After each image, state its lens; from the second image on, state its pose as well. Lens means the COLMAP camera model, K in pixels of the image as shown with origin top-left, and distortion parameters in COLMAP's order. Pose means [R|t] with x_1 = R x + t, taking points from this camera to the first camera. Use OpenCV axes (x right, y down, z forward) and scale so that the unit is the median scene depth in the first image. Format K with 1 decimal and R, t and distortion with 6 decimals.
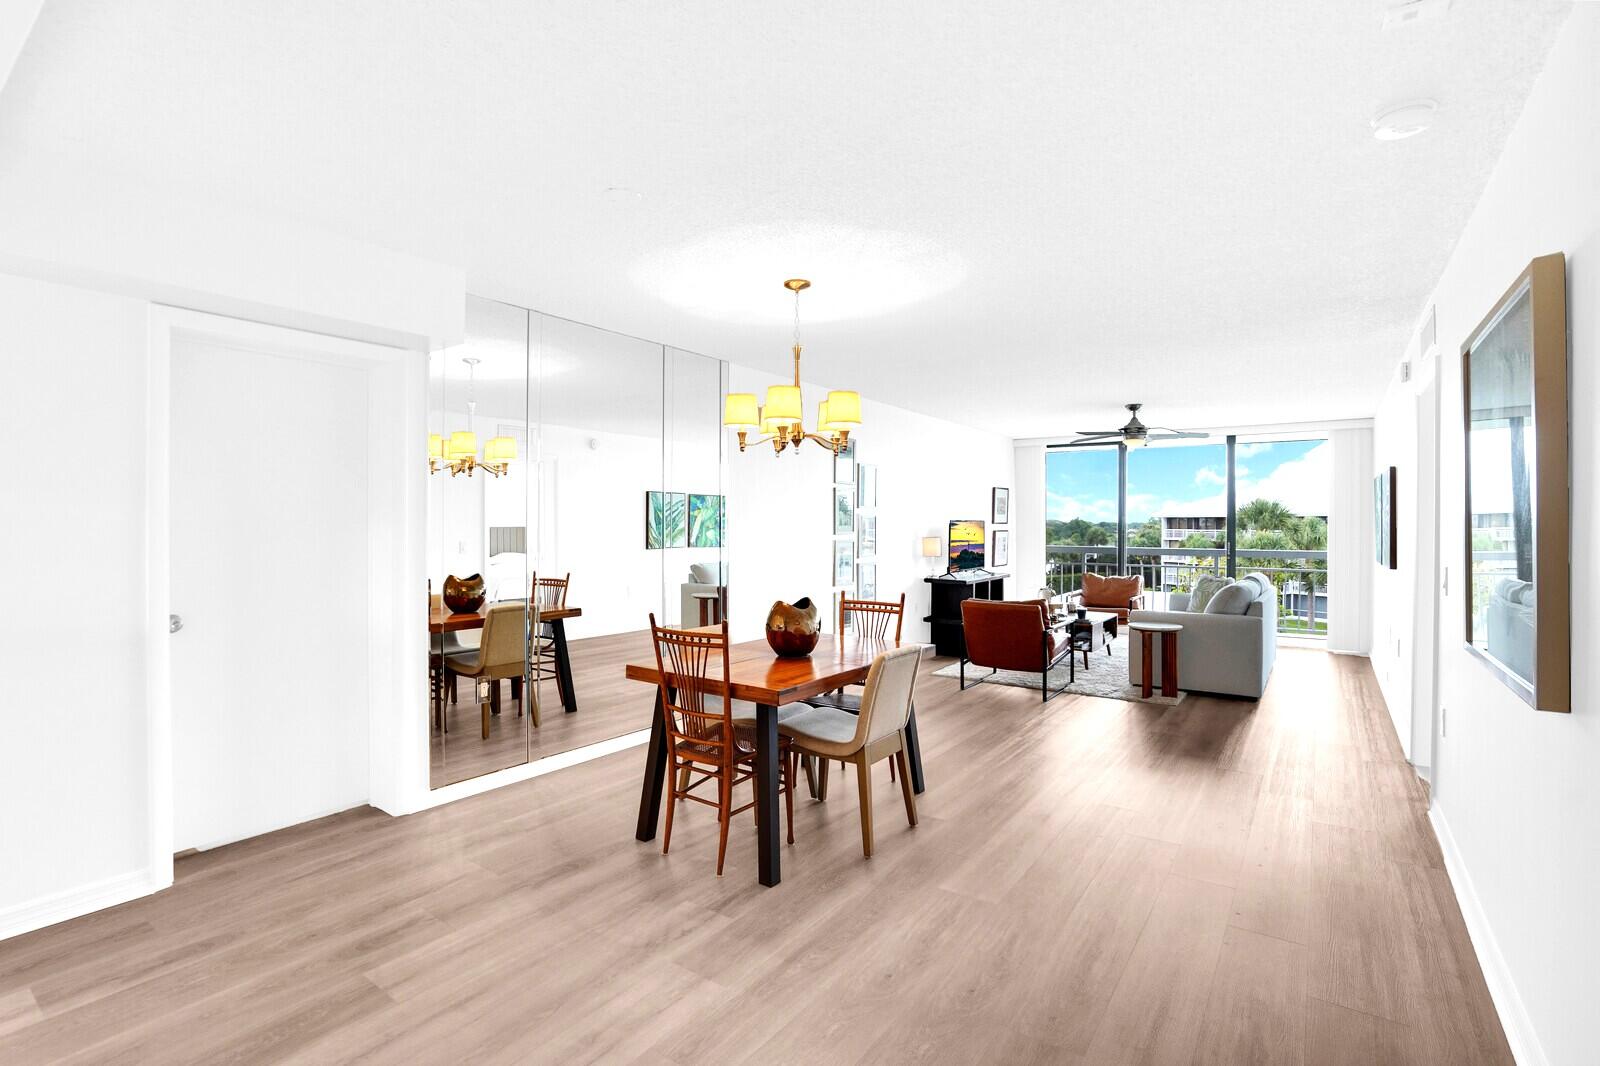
lens RADIAL K [[750.8, 0, 792.7], [0, 750.8, 531.1], [0, 0, 1]] dist [-0.063234, 0.024641]
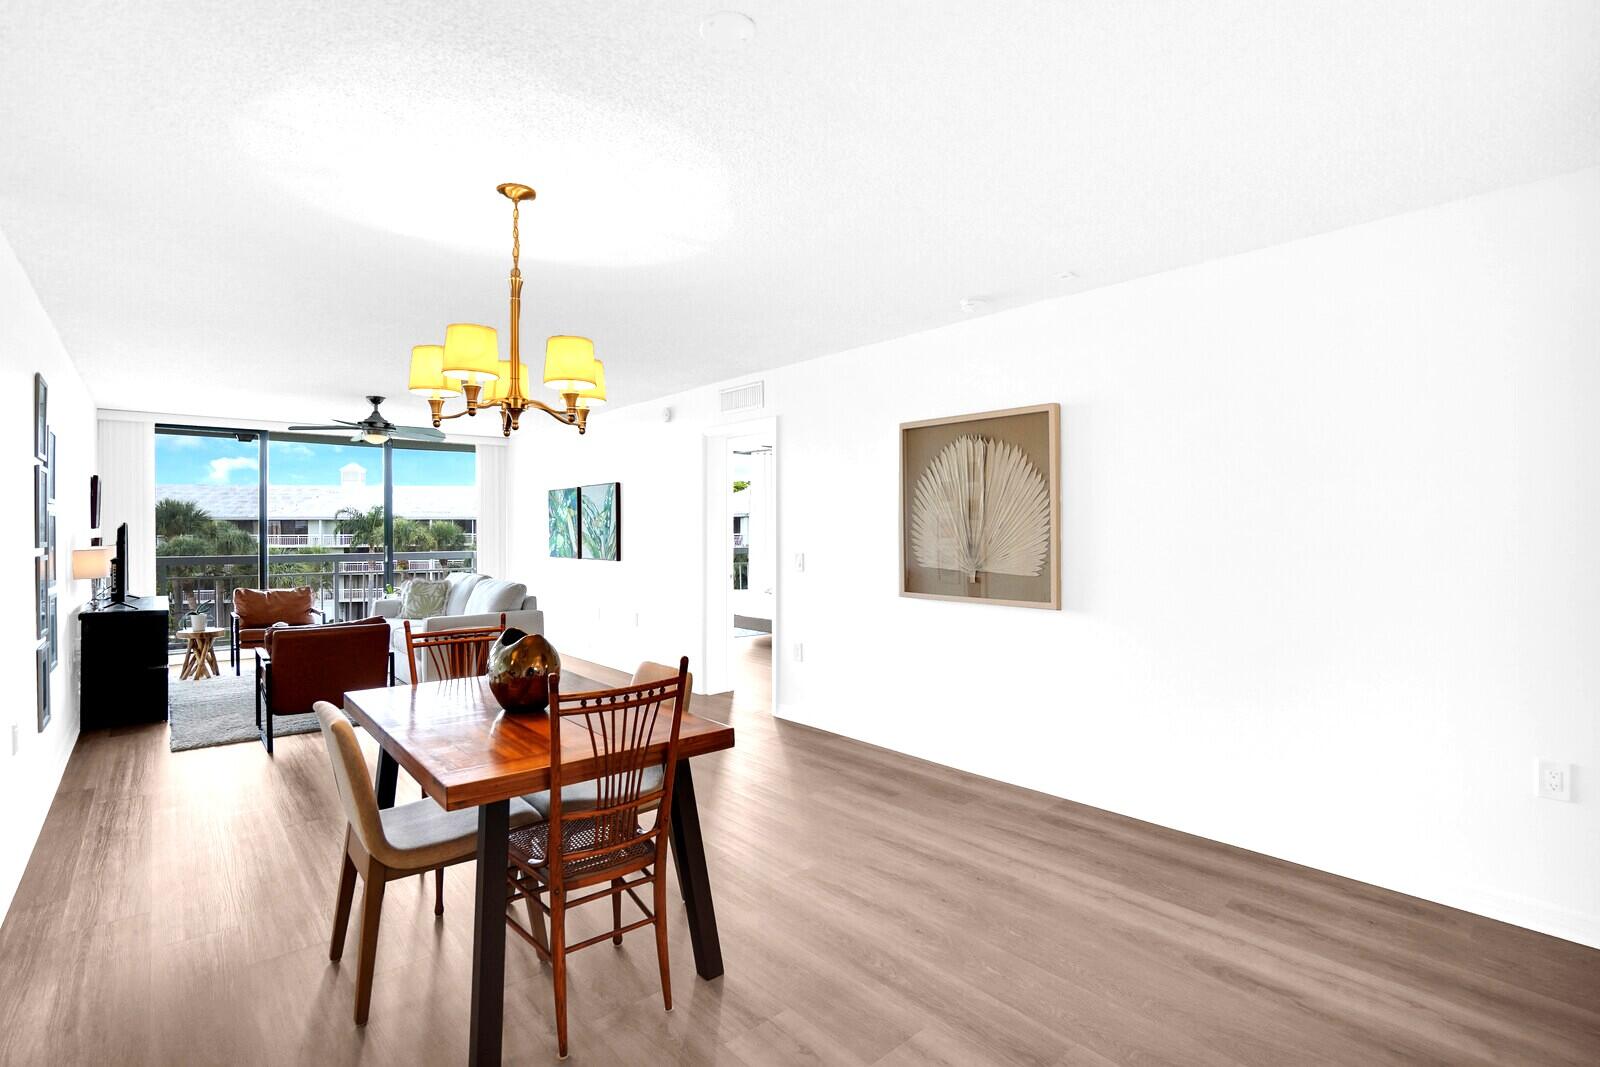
lens RADIAL K [[750.8, 0, 792.7], [0, 750.8, 531.6], [0, 0, 1]] dist [-0.063234, 0.024641]
pose [[0.222395, -0.005433, 0.974942, -0.289502], [0.010096, 0.999944, 0.003270, -0.001921], [-0.974904, 0.009116, 0.222437, 0.269986]]
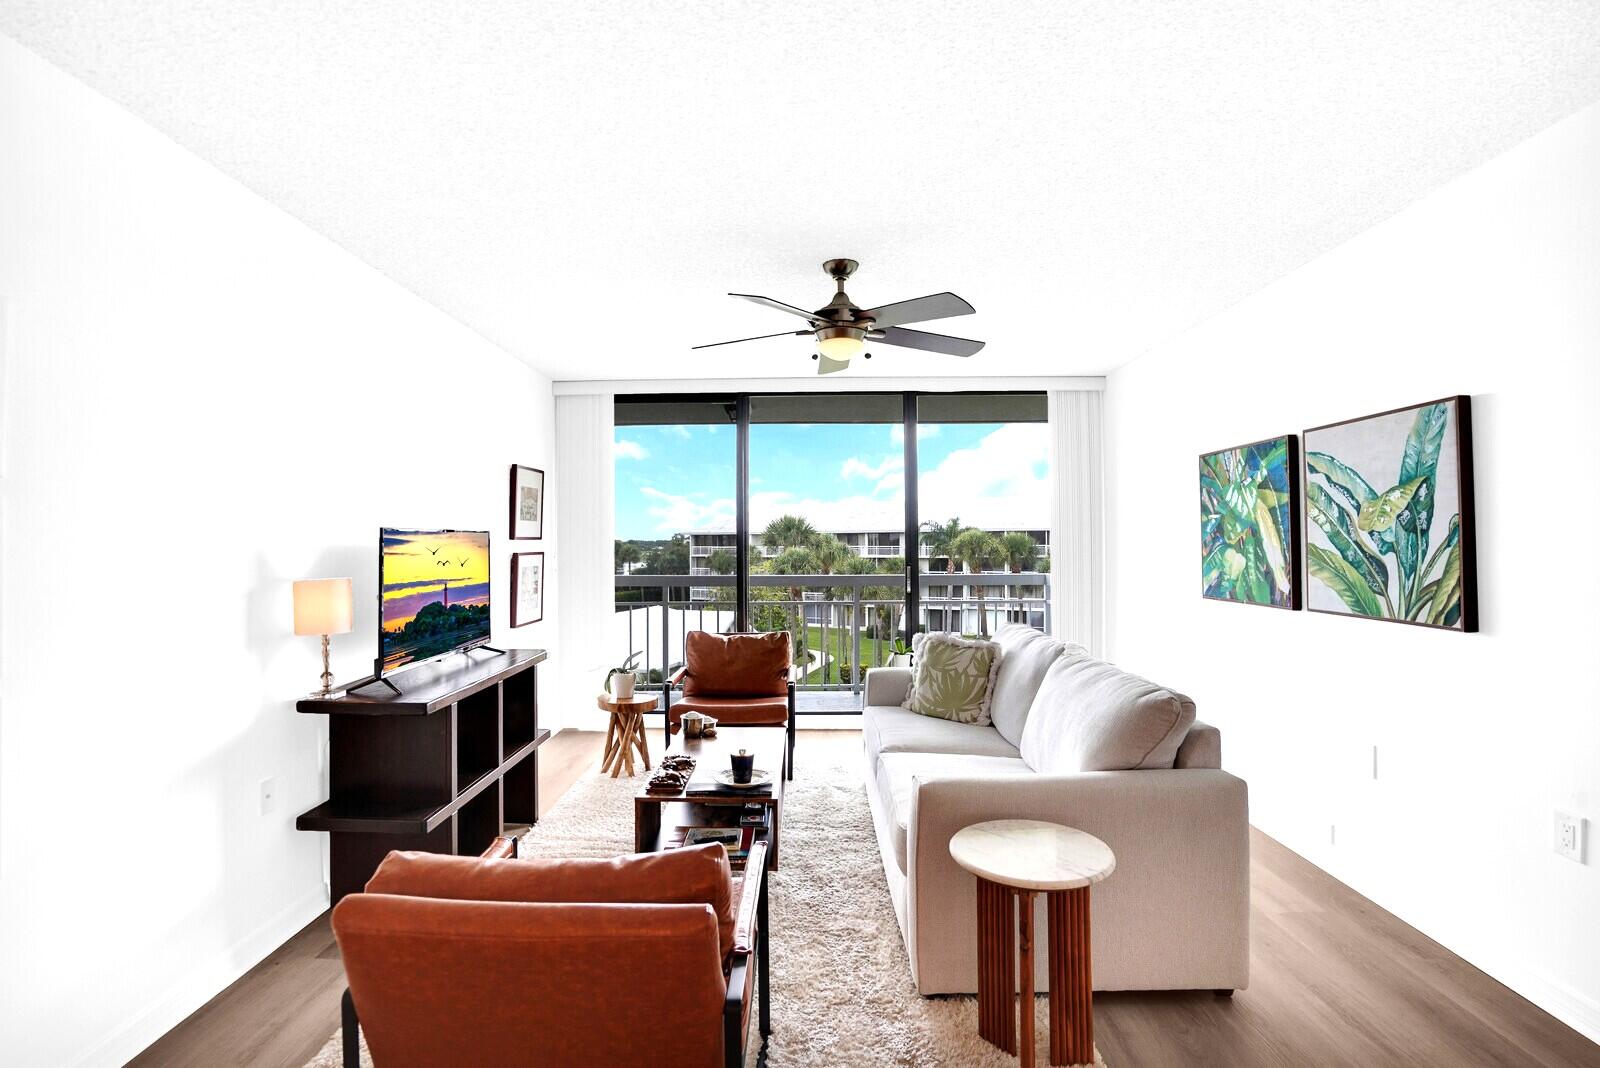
lens RADIAL K [[750.8, 0, 792.7], [0, 750.8, 532.1], [0, 0, 1]] dist [-0.063234, 0.024641]
pose [[0.818287, 0.001853, 0.574807, 0.168561], [0.011351, 0.999748, -0.019382, -0.002963], [-0.574698, 0.022385, 0.818059, 0.603700]]
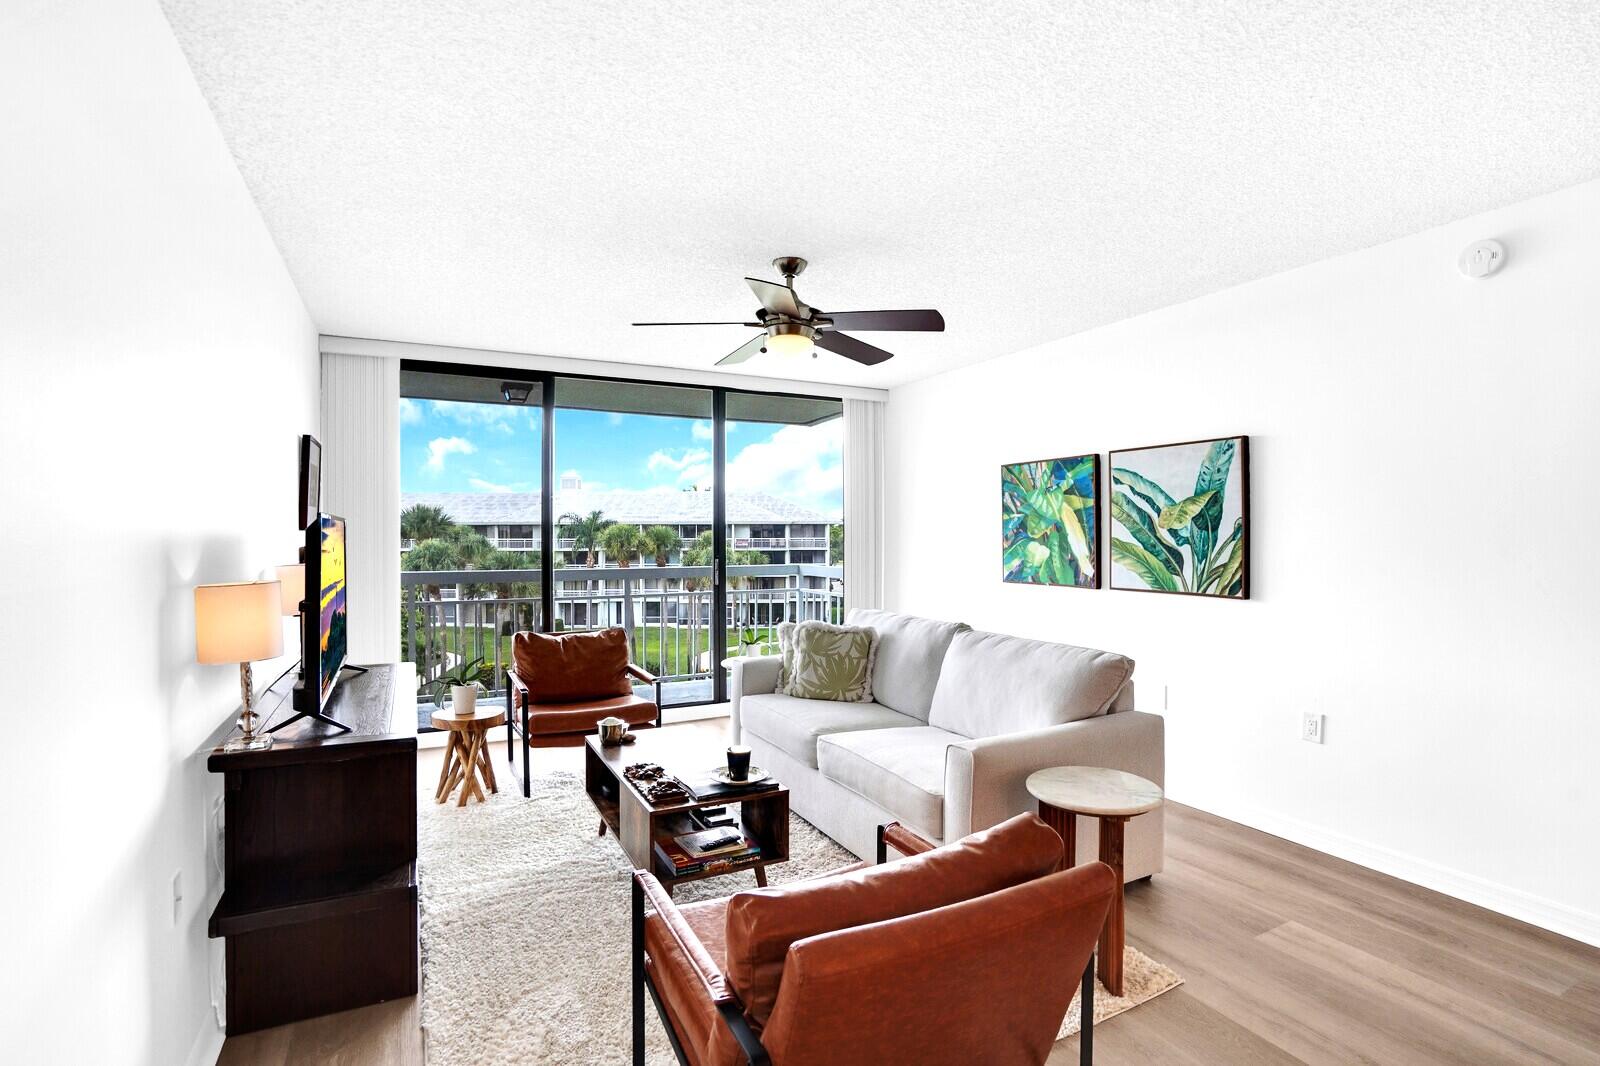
lens RADIAL K [[750.8, 0, 792.7], [0, 750.8, 531.1], [0, 0, 1]] dist [-0.063234, 0.024641]
pose [[0.450384, 0.002129, 0.892832, 0.052438], [0.008123, 0.999946, -0.006482, -0.004431], [-0.892798, 0.010172, 0.450342, 0.731982]]
